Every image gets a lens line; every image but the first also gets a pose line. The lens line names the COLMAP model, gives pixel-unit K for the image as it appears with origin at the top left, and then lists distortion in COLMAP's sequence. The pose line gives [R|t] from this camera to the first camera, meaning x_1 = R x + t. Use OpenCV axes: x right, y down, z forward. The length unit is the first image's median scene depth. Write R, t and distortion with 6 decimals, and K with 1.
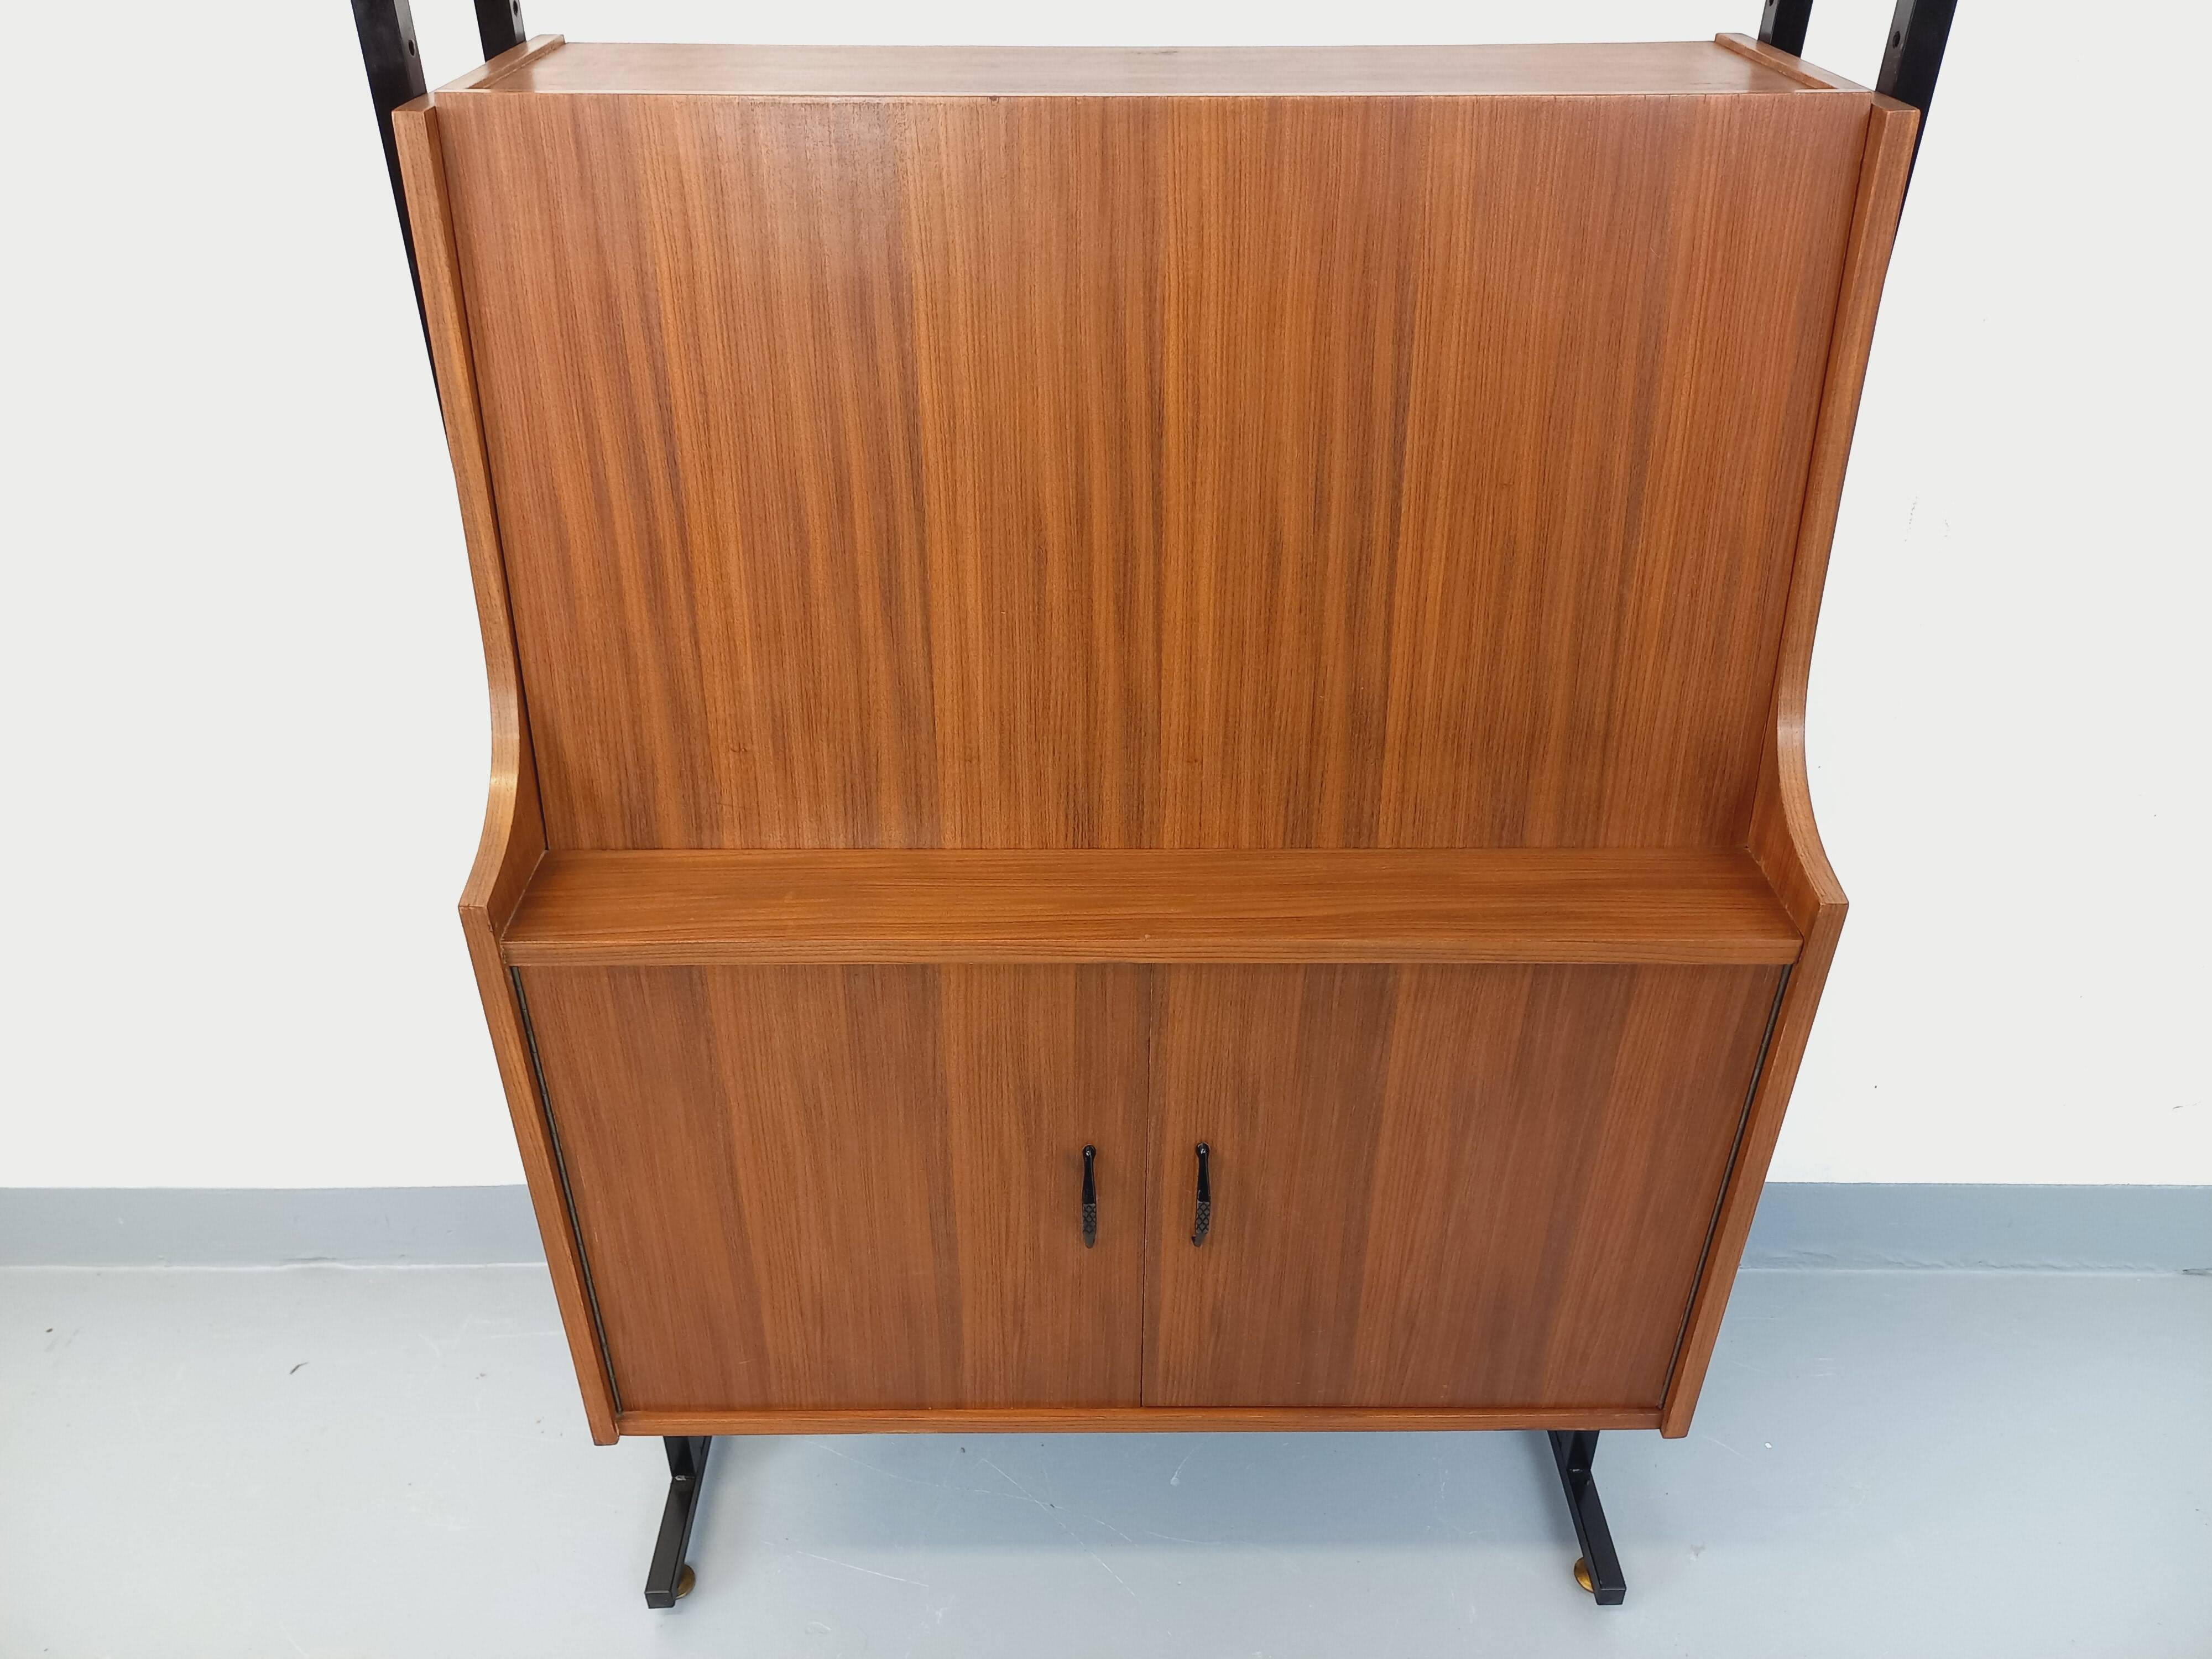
lens RADIAL K [[1629.9, 0, 1108.6], [0, 1629.9, 808.1], [0, 0, 1]] dist [0.074357, -0.063232]
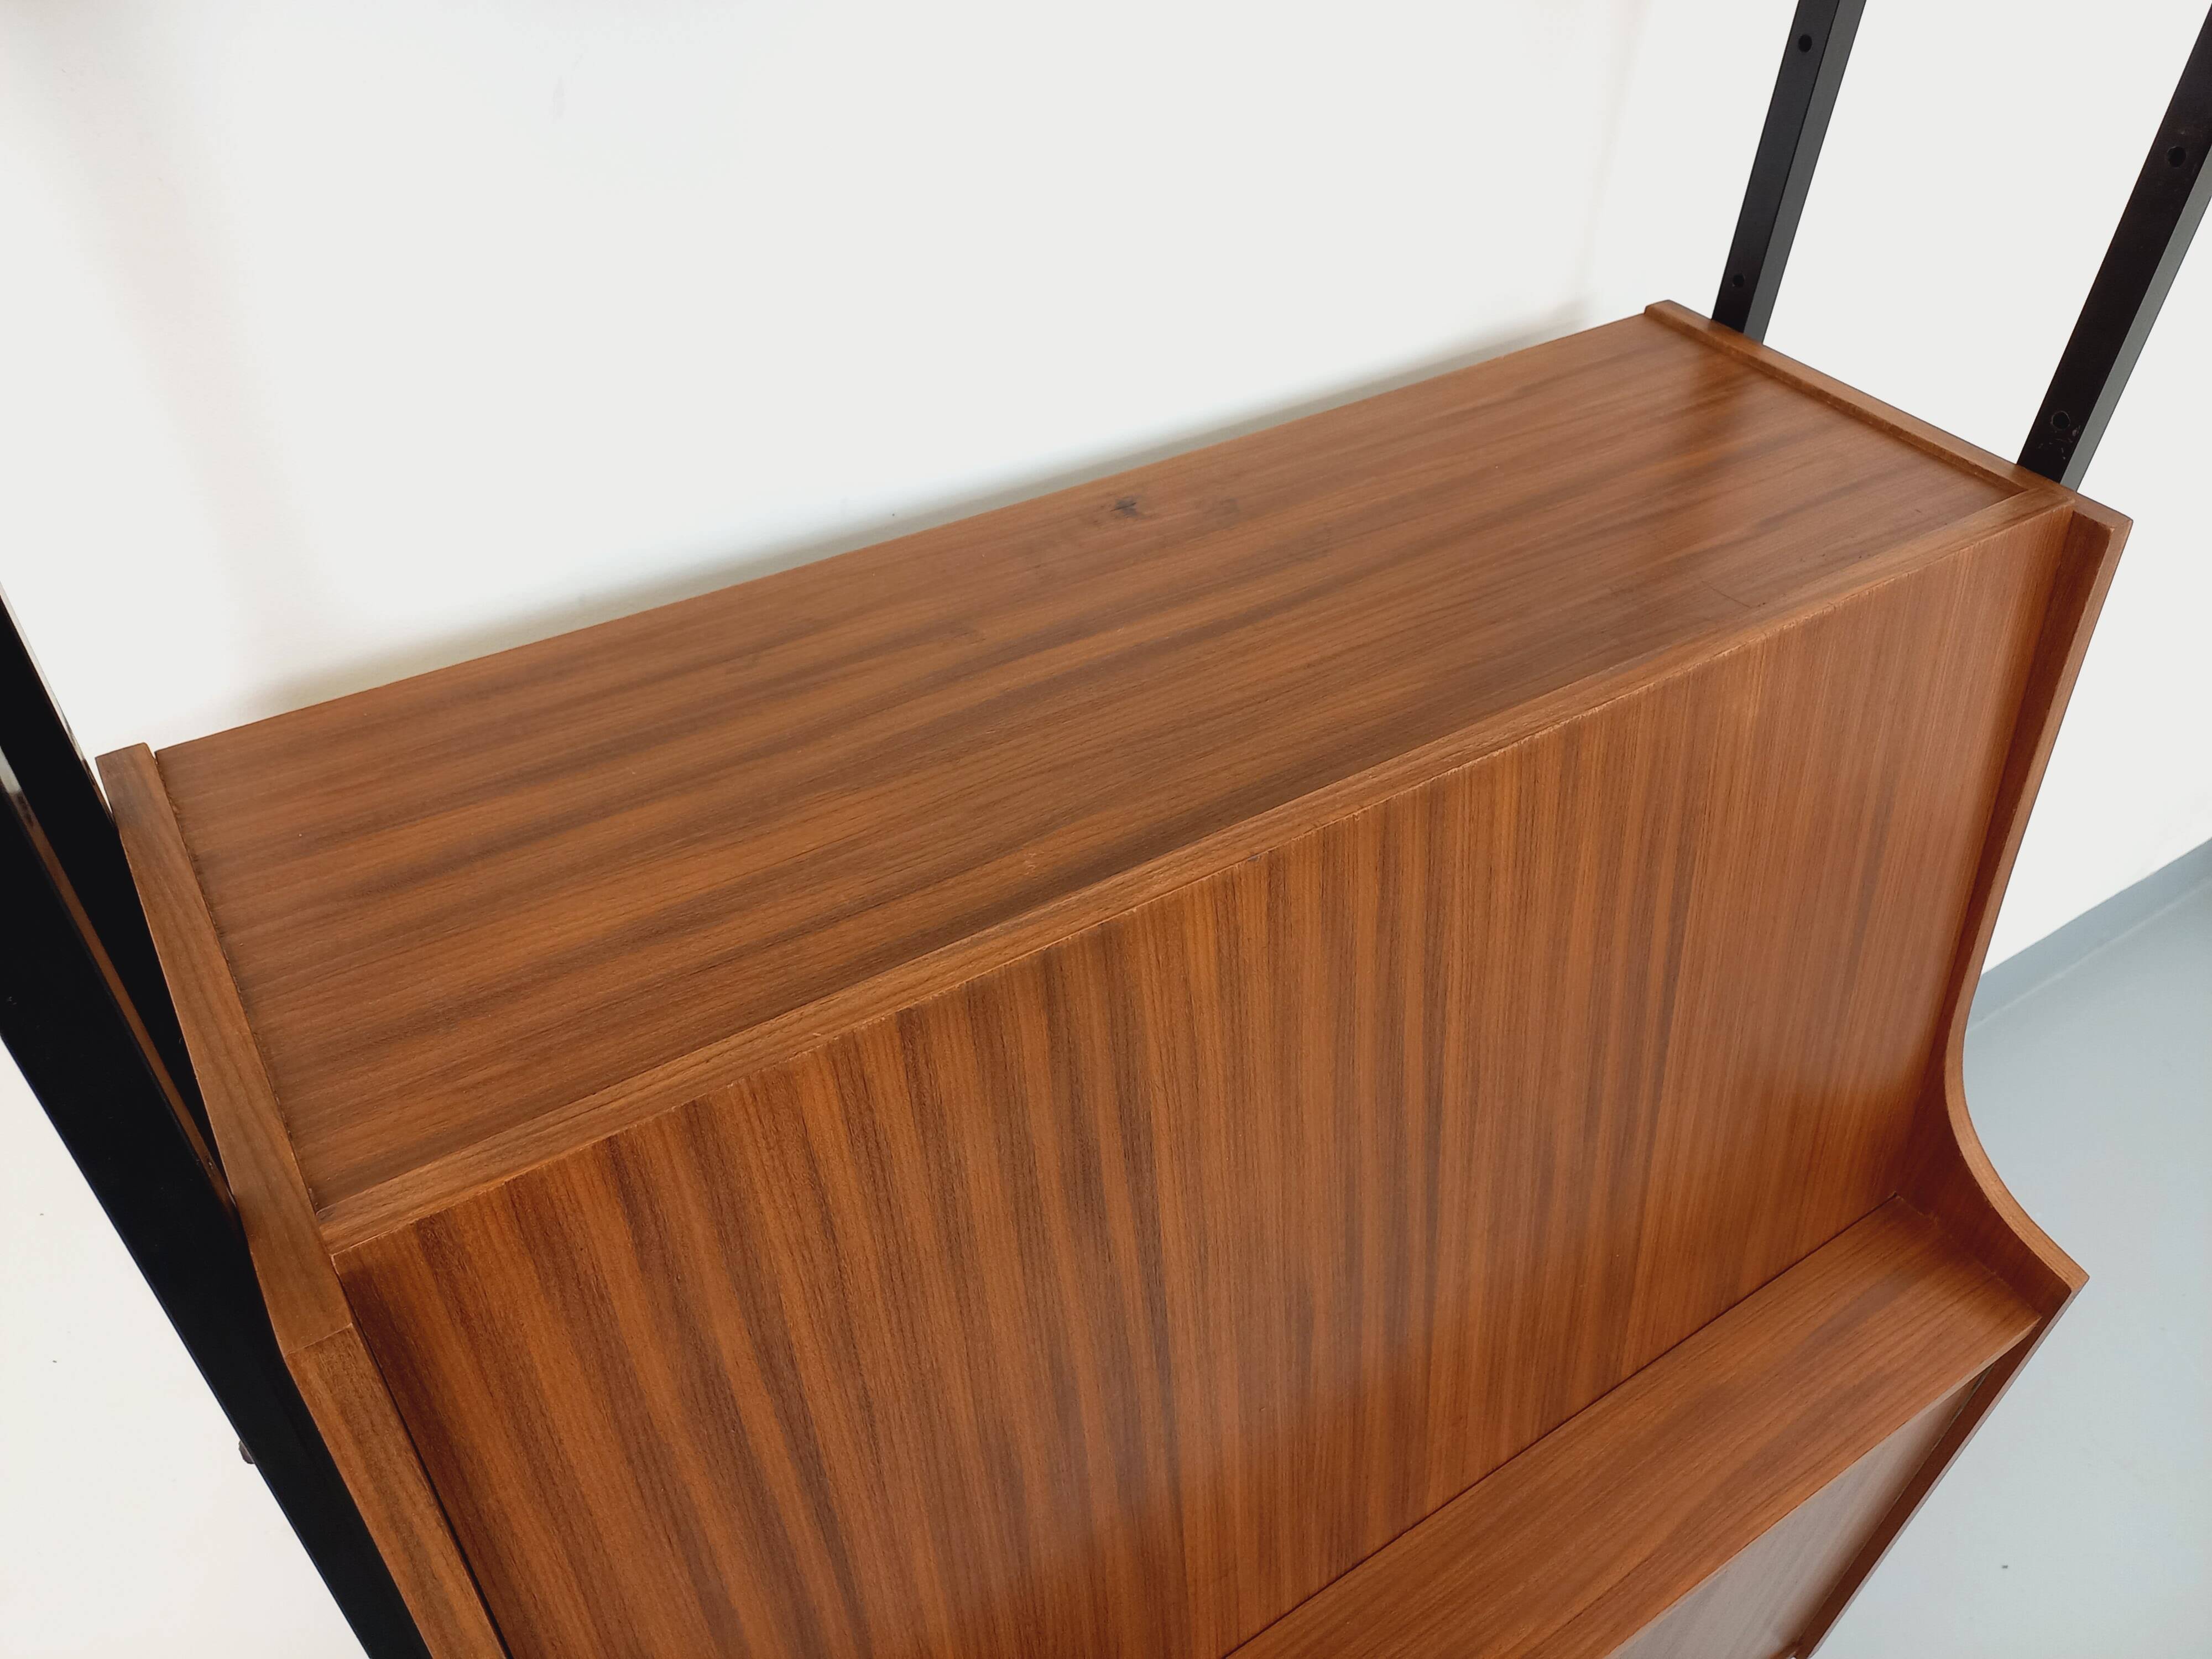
lens RADIAL K [[1629.9, 0, 1121.3], [0, 1629.9, 826.6], [0, 0, 1]] dist [0.074357, -0.063232]
pose [[0.836105, -0.339669, 0.430760, -0.332623], [0.270331, 0.938398, 0.215246, -0.518674], [-0.477336, -0.063520, 0.876422, 0.416346]]
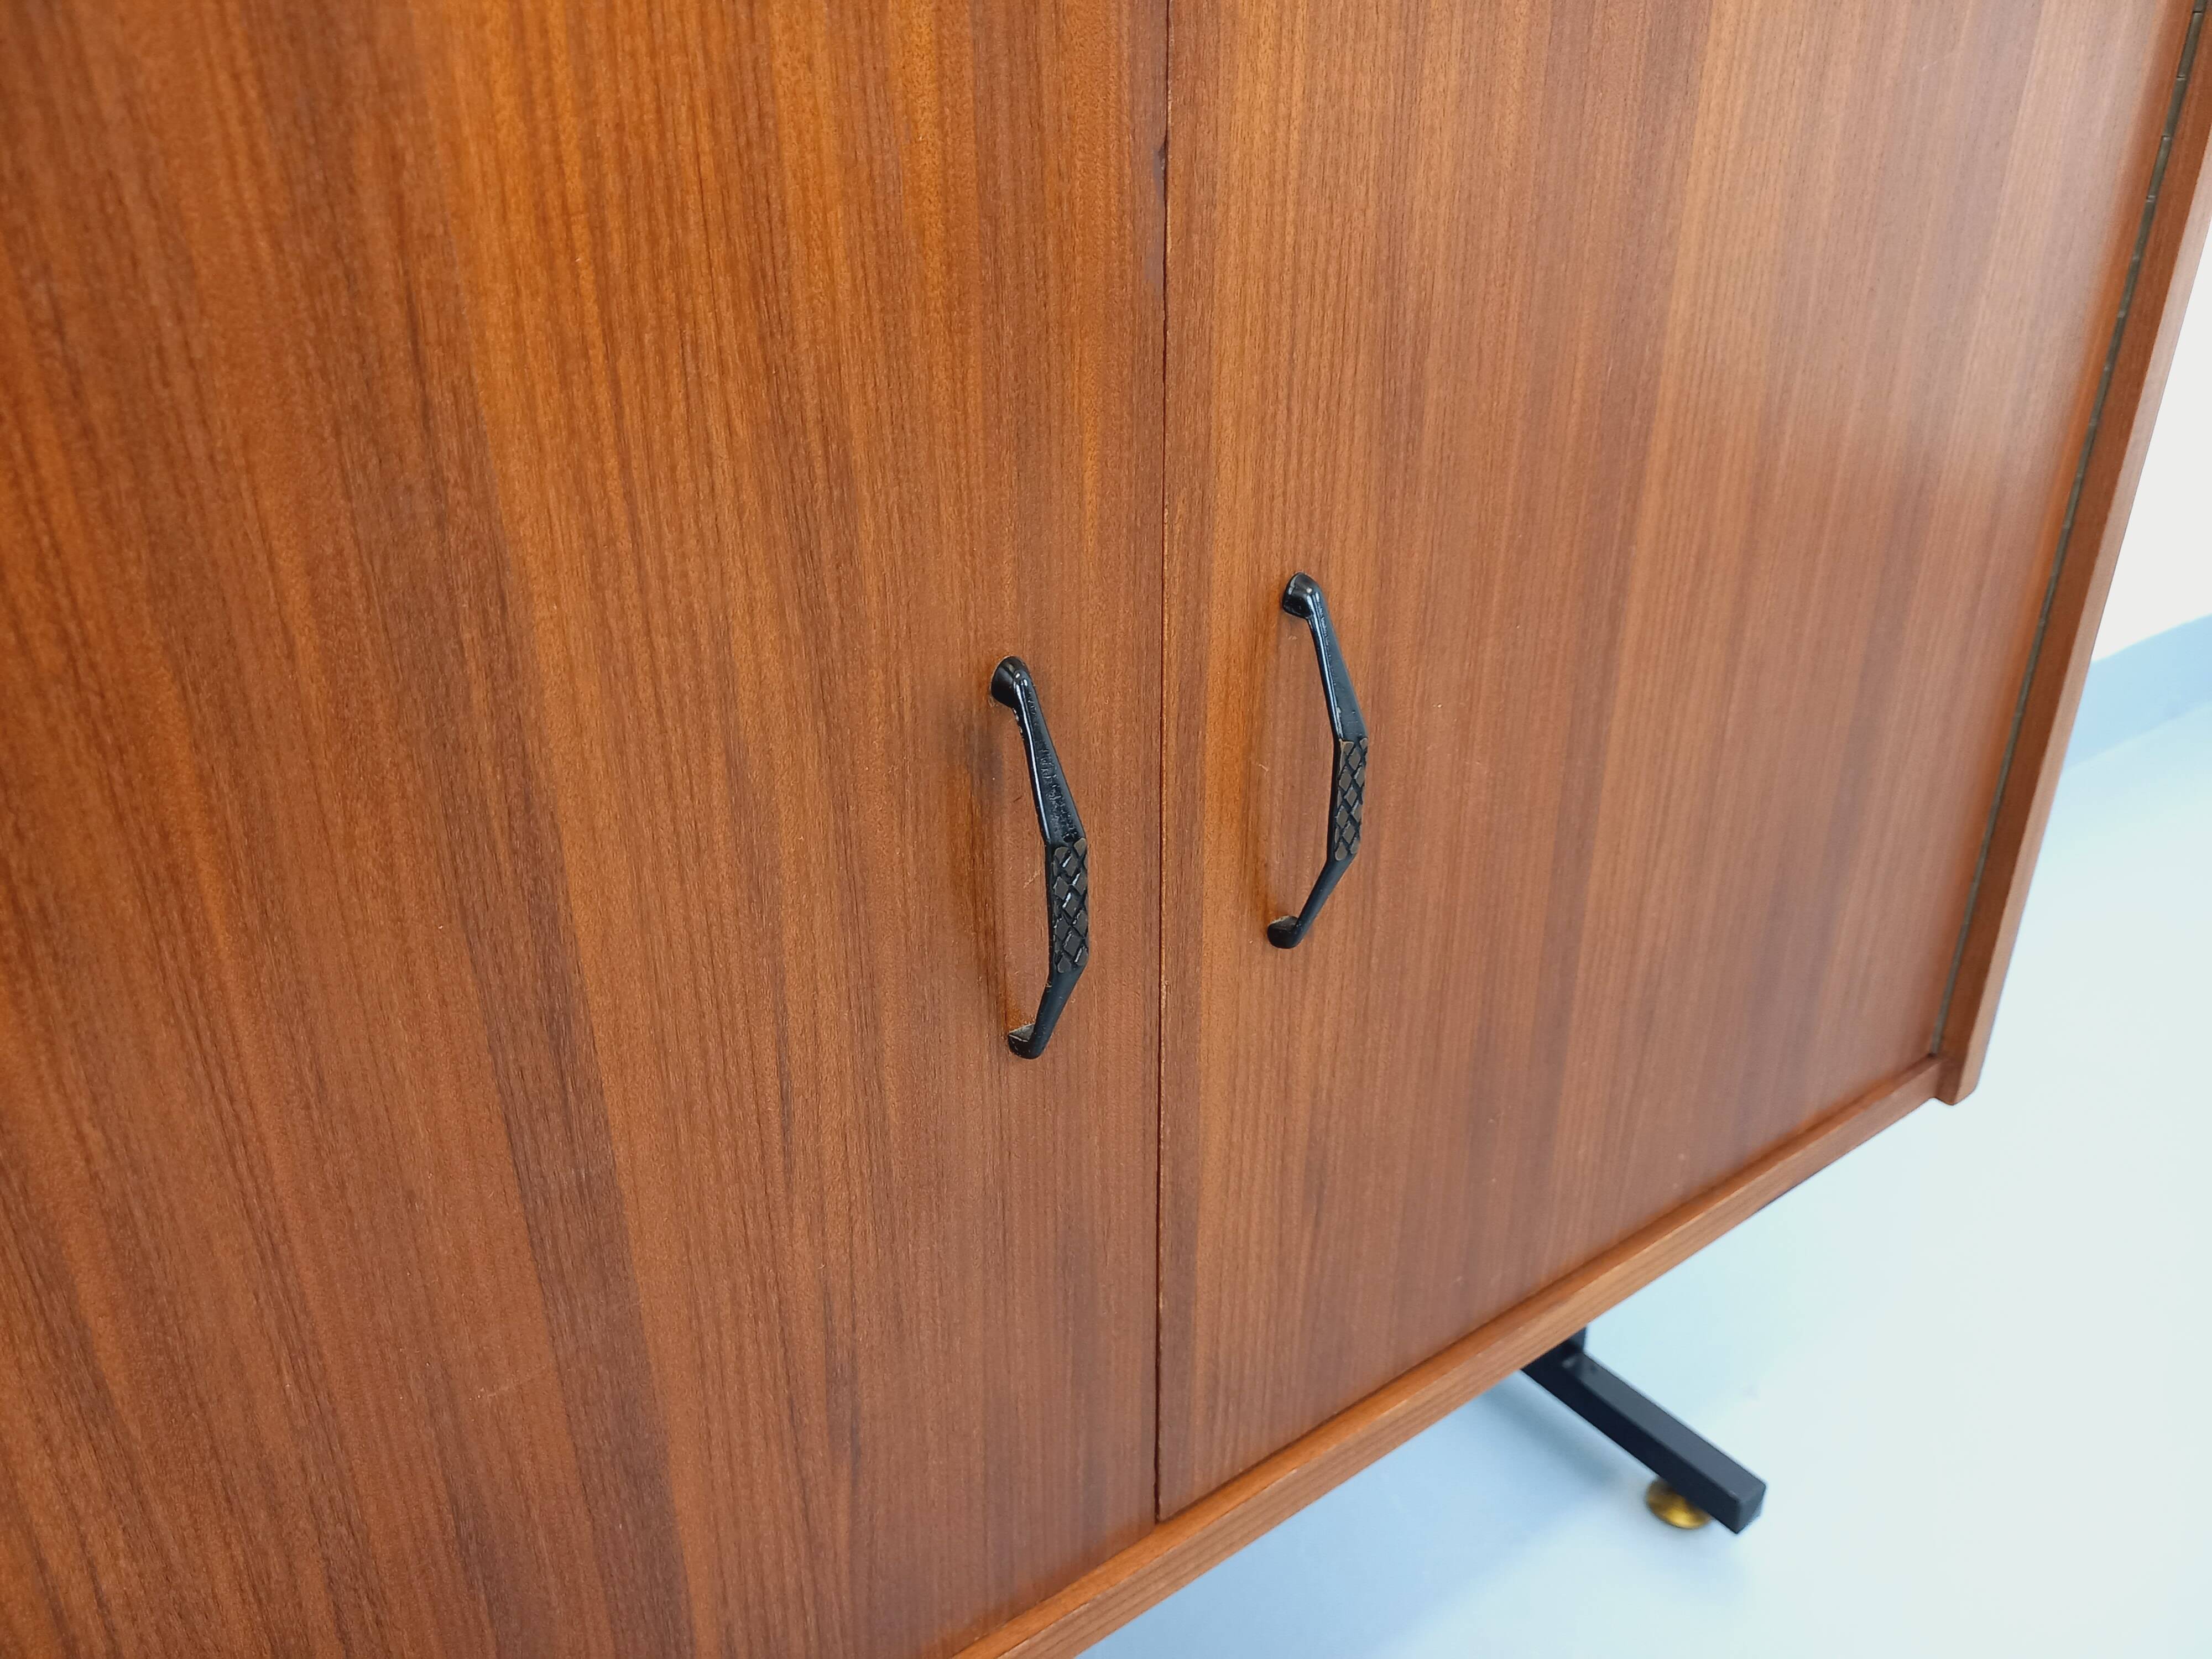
lens RADIAL K [[1734.3, 0, 1123.9], [0, 1734.3, 823.9], [0, 0, 1]] dist [0.032291, -0.007784]
pose [[0.810926, -0.276200, 0.515860, -0.173414], [0.319968, 0.947419, 0.004277, 0.255165], [-0.489917, 0.161591, 0.856662, 0.776298]]
